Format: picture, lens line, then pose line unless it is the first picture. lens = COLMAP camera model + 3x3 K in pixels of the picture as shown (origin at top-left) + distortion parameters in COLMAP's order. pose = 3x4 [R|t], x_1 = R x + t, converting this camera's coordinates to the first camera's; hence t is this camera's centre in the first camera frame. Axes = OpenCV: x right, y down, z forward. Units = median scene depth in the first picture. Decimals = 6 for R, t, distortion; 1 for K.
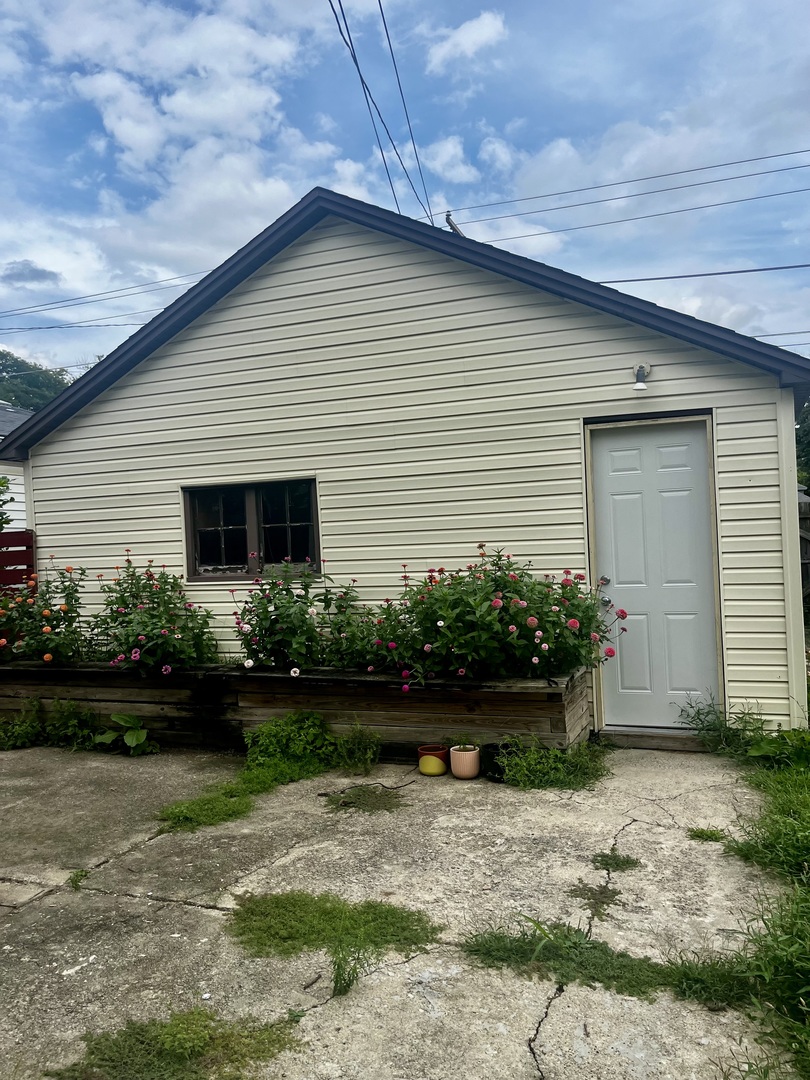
lens RADIAL K [[820.9, 0, 405.5], [0, 820.9, 539.9], [0, 0, 1]] dist [0.031983, -0.033881]
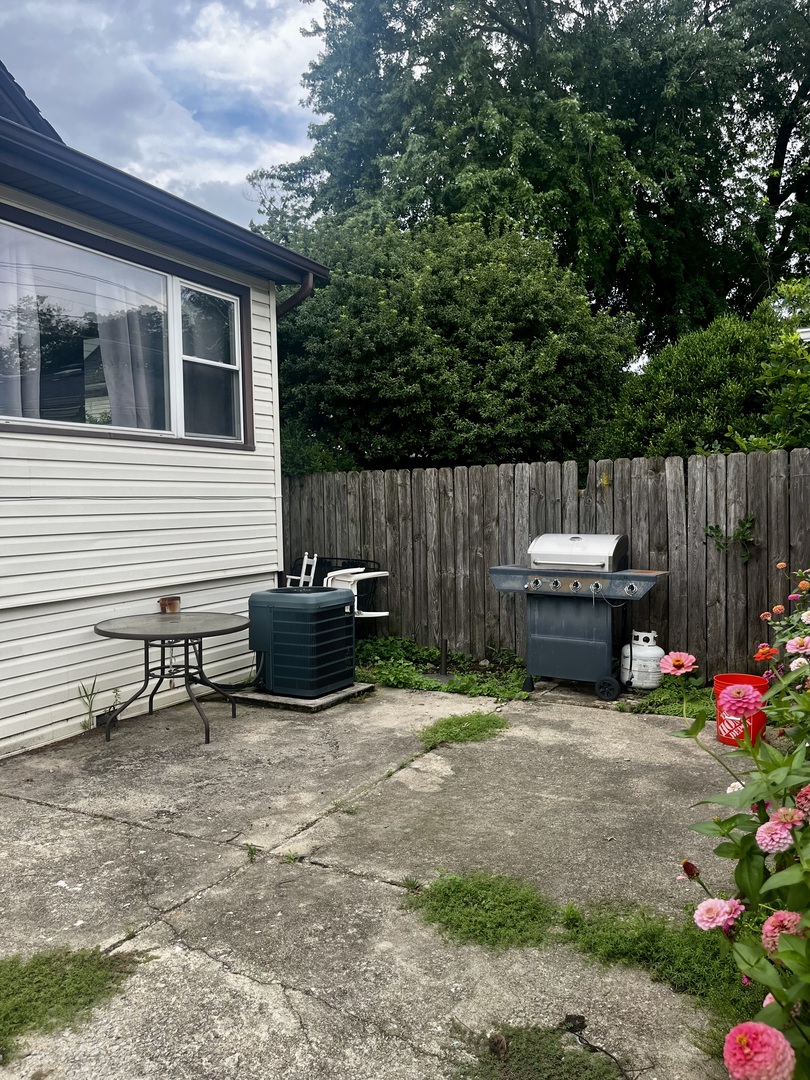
lens RADIAL K [[820.9, 0, 405.4], [0, 820.9, 538.6], [0, 0, 1]] dist [0.031983, -0.033881]
pose [[-0.125917, 0.085878, -0.988317, 0.471578], [0.032046, 0.996078, 0.082469, -0.035410], [0.991523, -0.021287, -0.128175, 1.184538]]
